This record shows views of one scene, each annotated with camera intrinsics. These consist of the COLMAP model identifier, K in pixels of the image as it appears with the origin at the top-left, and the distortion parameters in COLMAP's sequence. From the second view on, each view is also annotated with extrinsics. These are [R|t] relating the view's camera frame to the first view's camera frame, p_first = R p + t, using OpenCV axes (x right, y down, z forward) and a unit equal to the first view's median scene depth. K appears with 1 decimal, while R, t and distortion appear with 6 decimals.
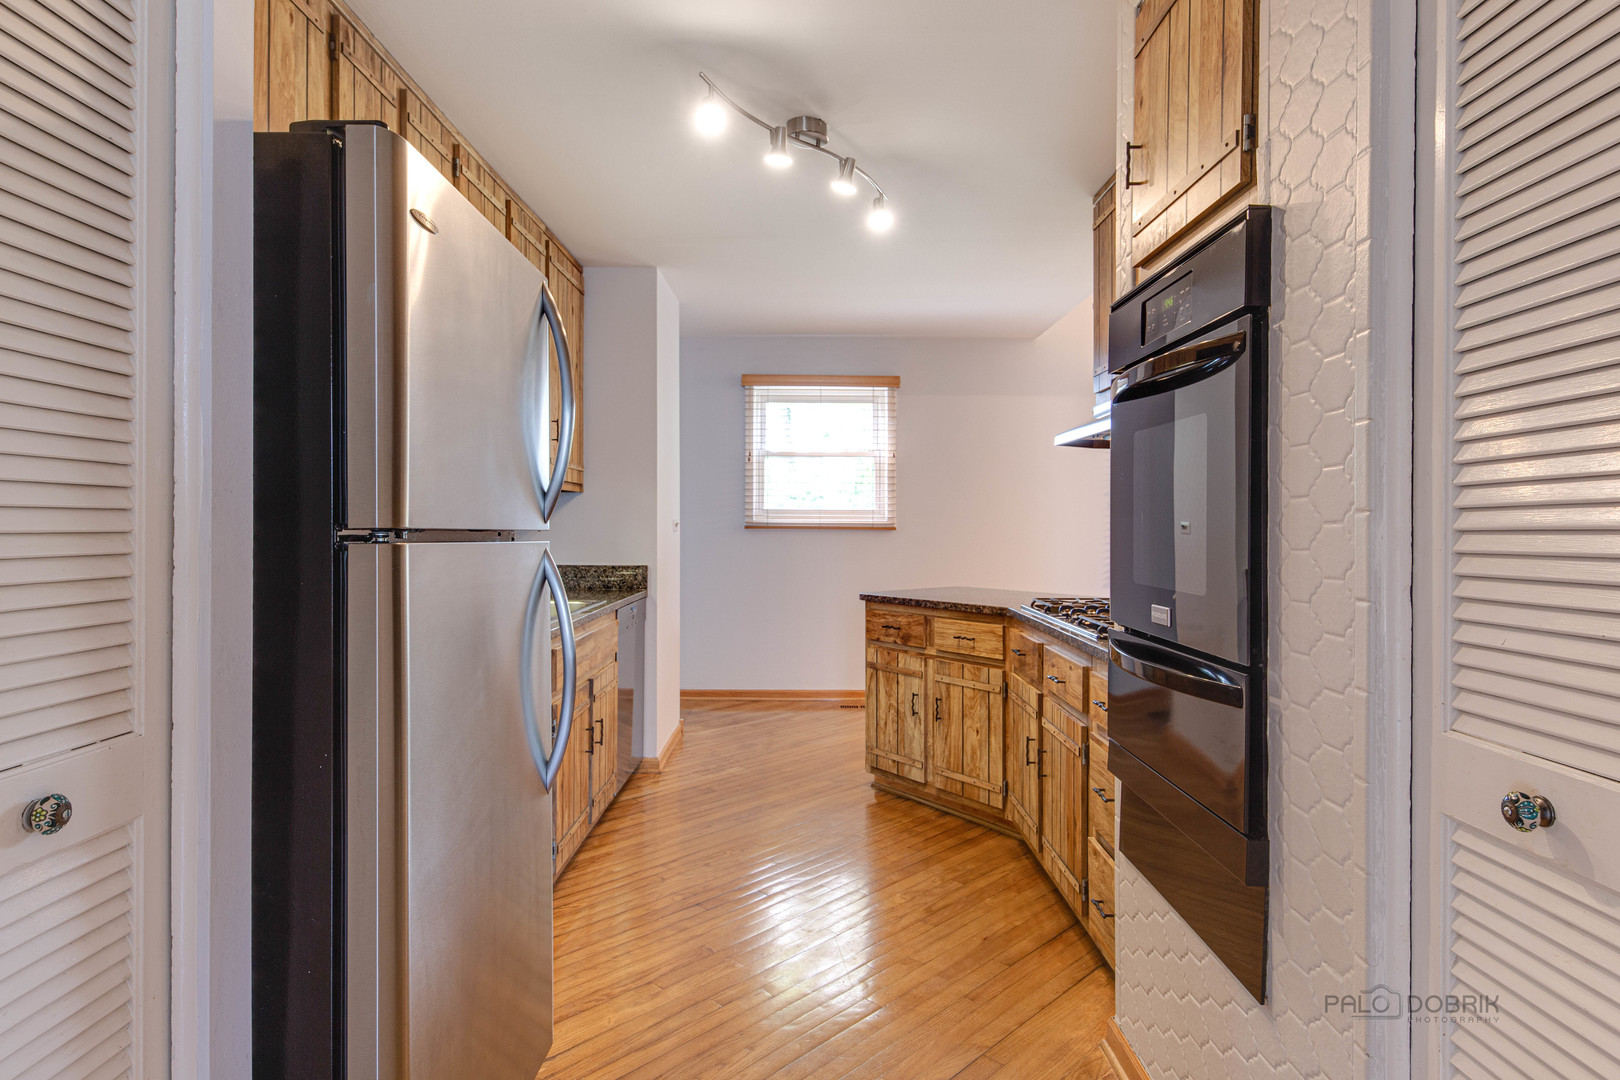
lens RADIAL K [[871.8, 0, 809.6], [0, 871.8, 530.9], [0, 0, 1]] dist [0.032186, 0.000179]
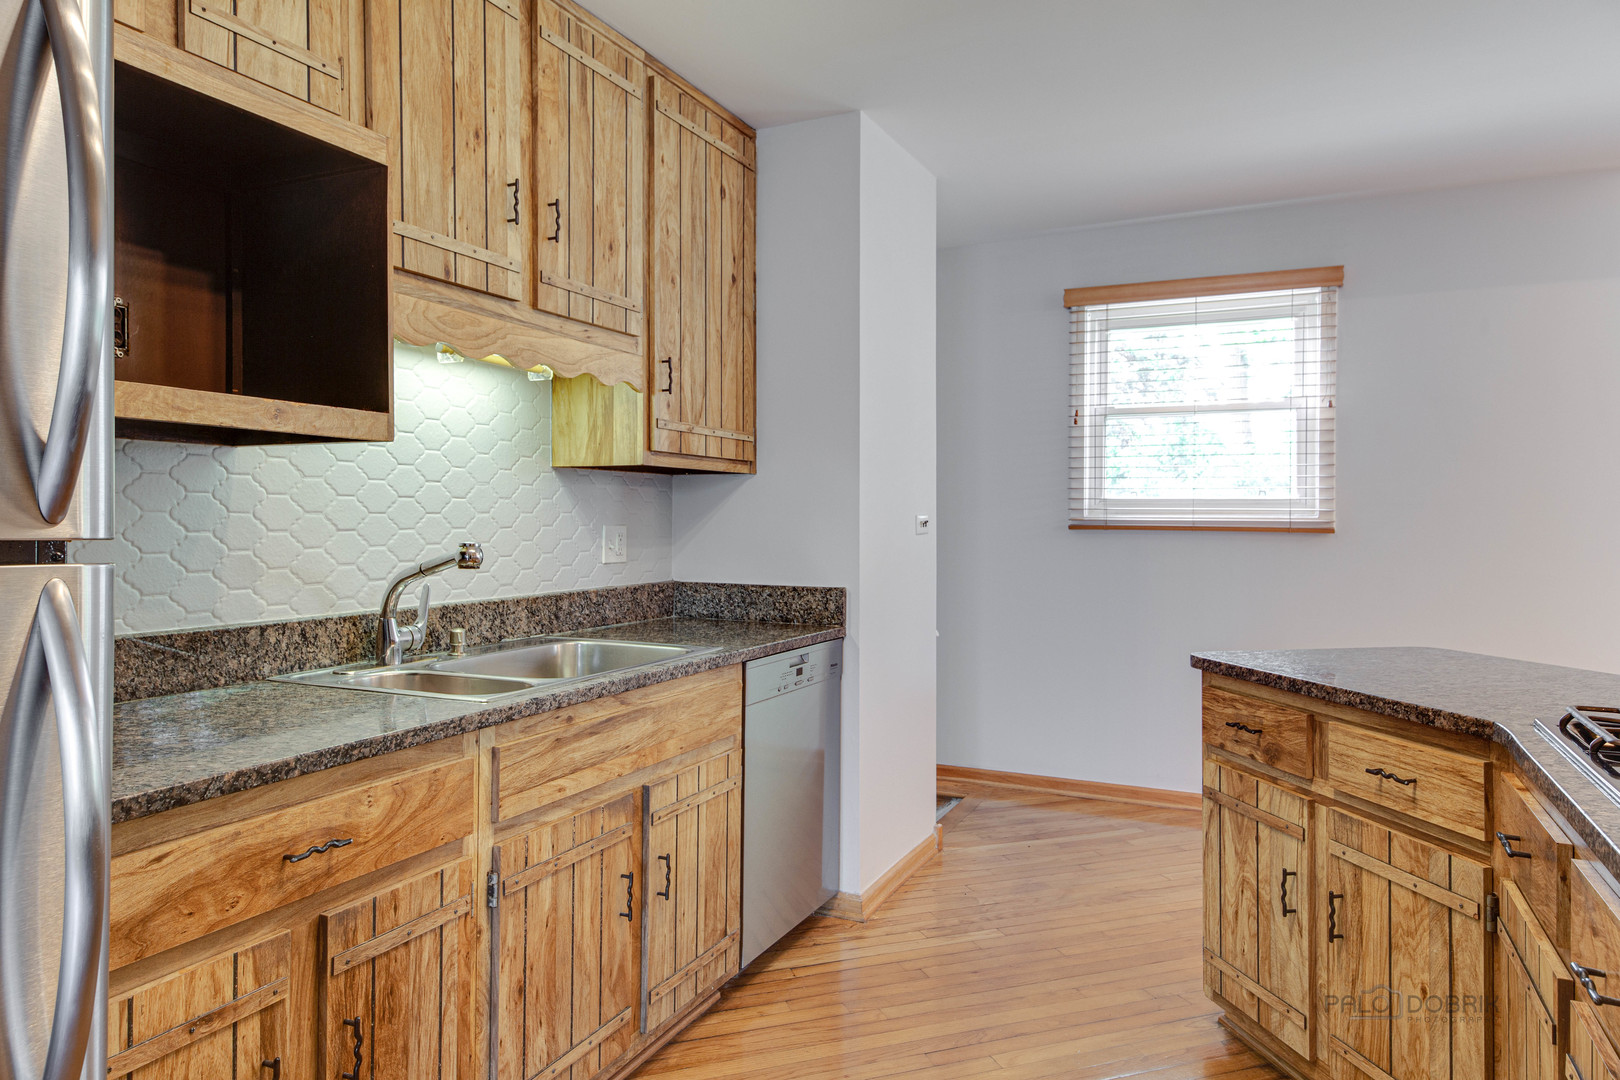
lens RADIAL K [[1039.7, 0, 816.4], [0, 1039.7, 527.5], [0, 0, 1]] dist [0.038275, -0.007507]
pose [[0.906194, 0.004153, -0.422842, 0.127531], [-0.004909, 0.999988, -0.000698, -0.003839], [0.422834, 0.002708, 0.906203, 0.350928]]
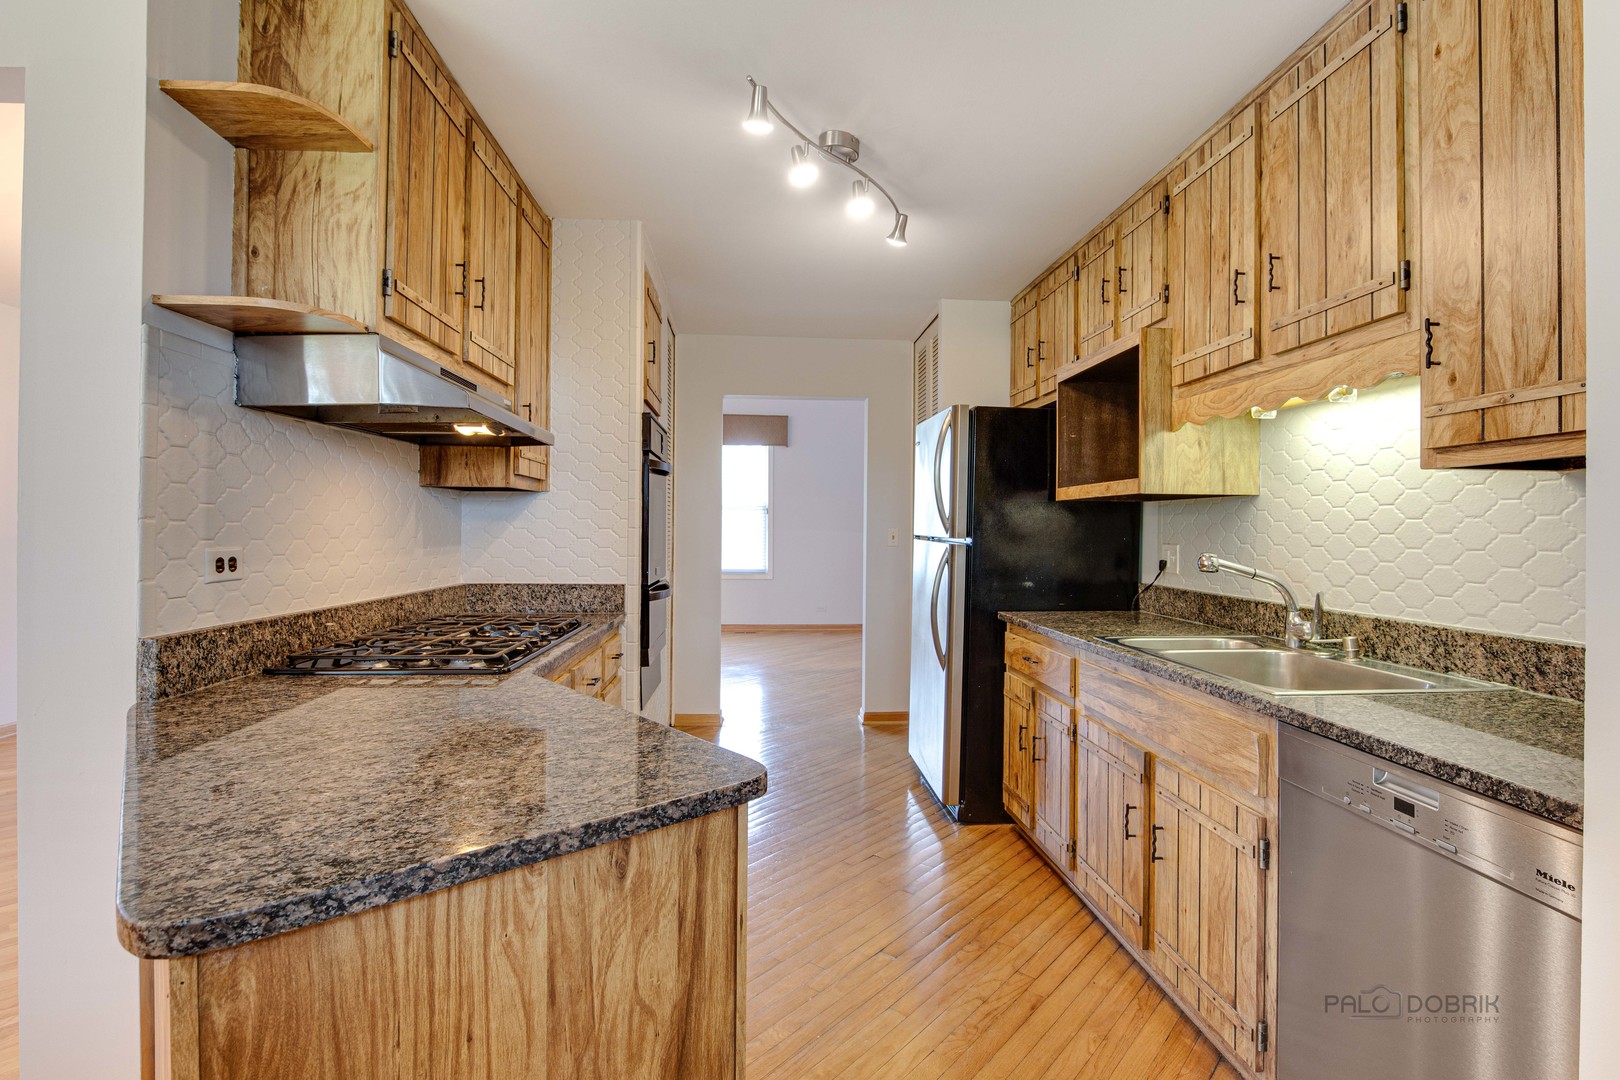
lens RADIAL K [[792.2, 0, 810.3], [0, 792.2, 525.6], [0, 0, 1]] dist [0.030833, -0.001930]
pose [[-0.997297, -0.010513, -0.072719, 0.068356], [-0.010841, 0.999933, 0.004126, -0.015600], [0.072671, 0.004904, -0.997344, 1.368508]]
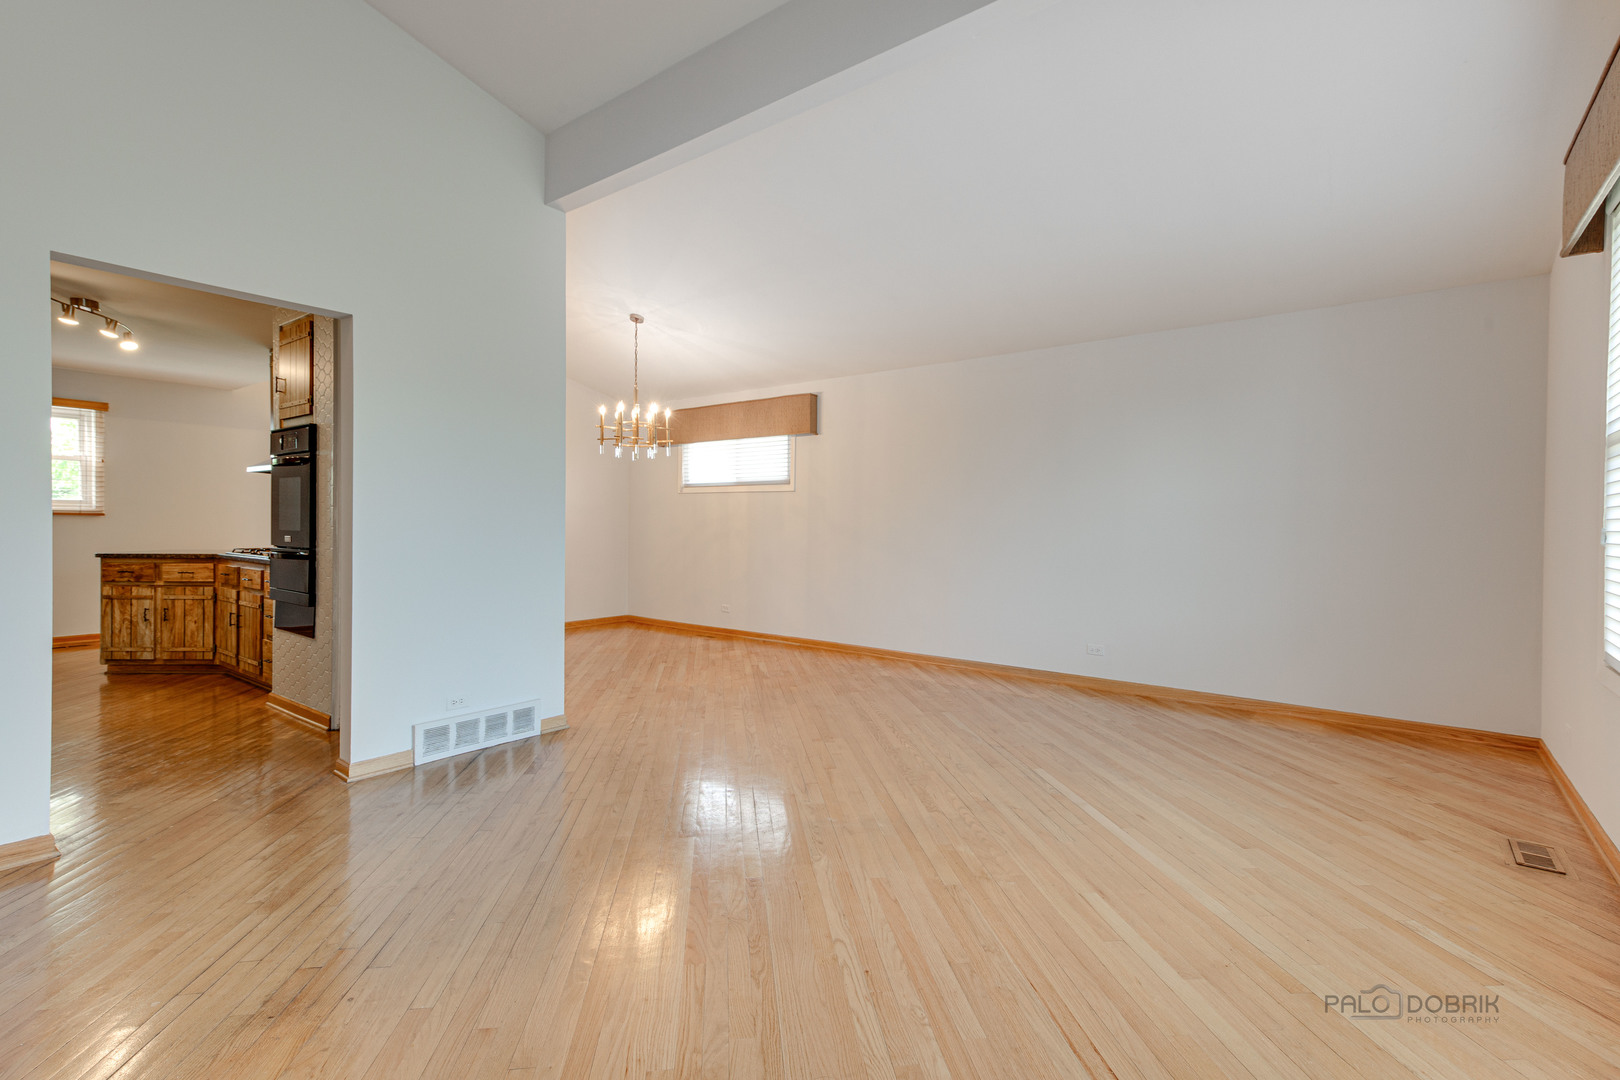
lens RADIAL K [[722.4, 0, 808.9], [0, 722.4, 532.4], [0, 0, 1]] dist [0.017864, -0.000825]
pose [[0.601138, -0.003086, 0.799139, -0.244988], [-0.003795, 0.999970, 0.006717, 0.021187], [-0.799136, -0.007070, 0.601109, -0.899757]]
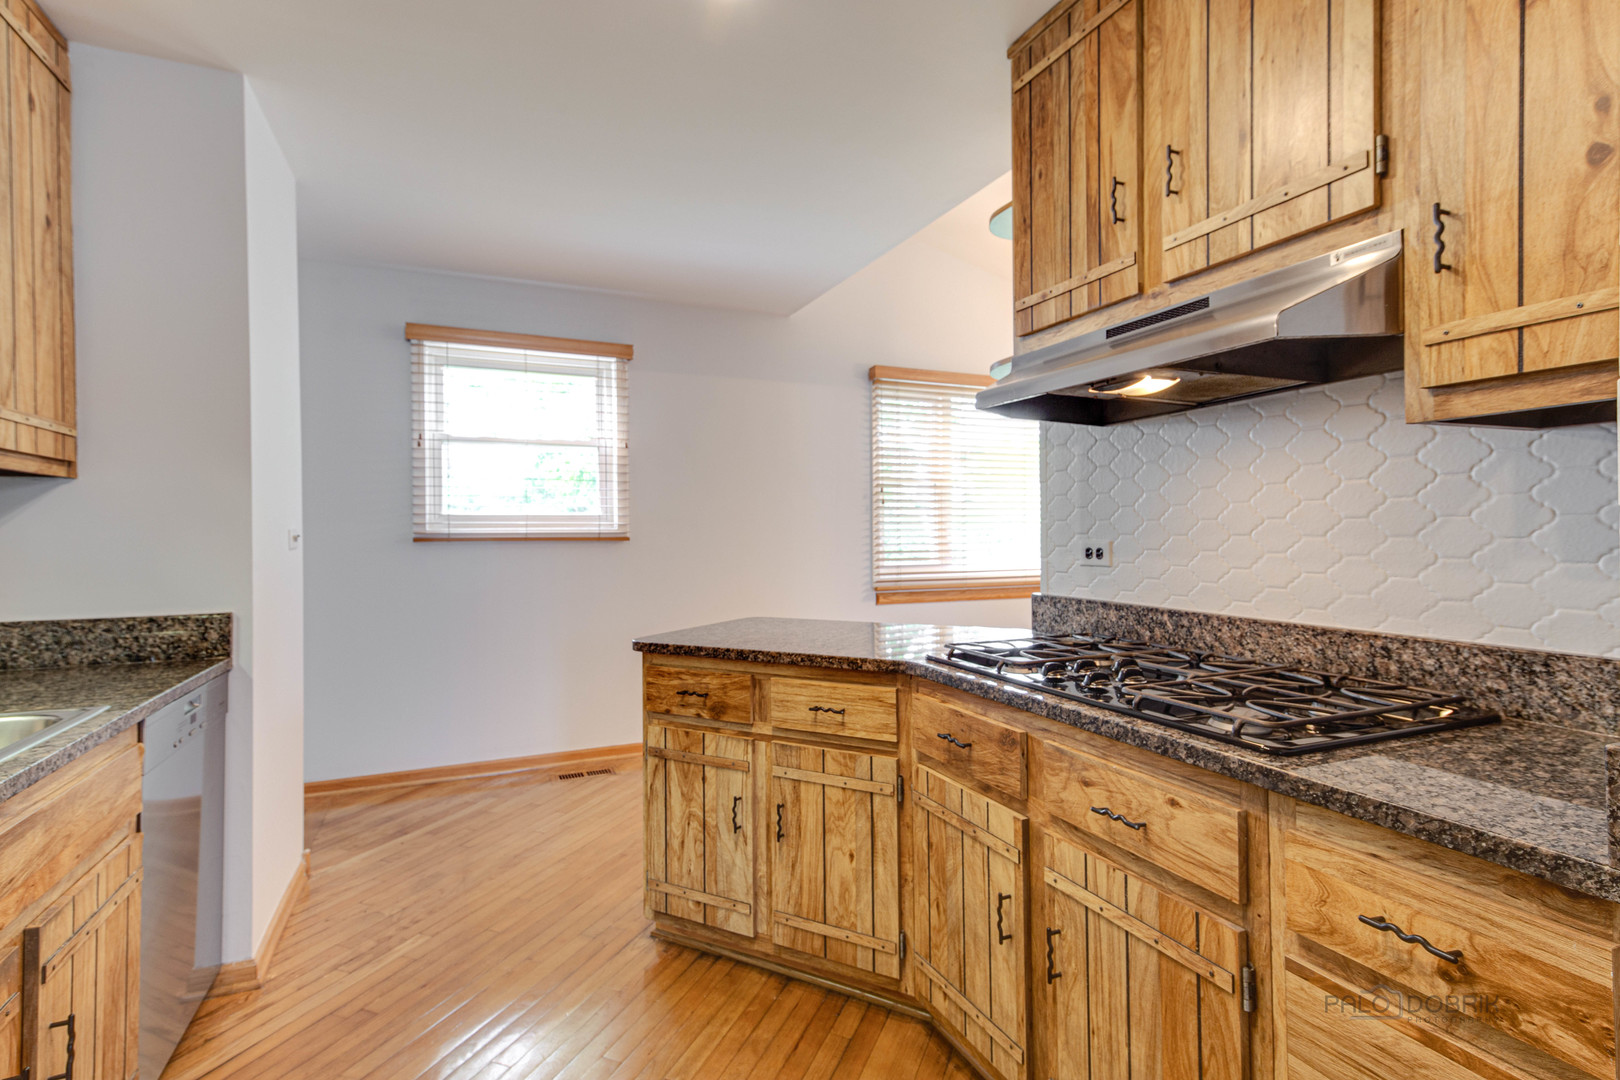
lens RADIAL K [[792.2, 0, 807.4], [0, 792.2, 528.8], [0, 0, 1]] dist [0.030833, -0.001930]
pose [[0.916755, -0.009458, 0.399338, -0.061784], [0.014357, 0.999854, -0.009279, -0.003847], [-0.399192, 0.014240, 0.916757, 0.438068]]
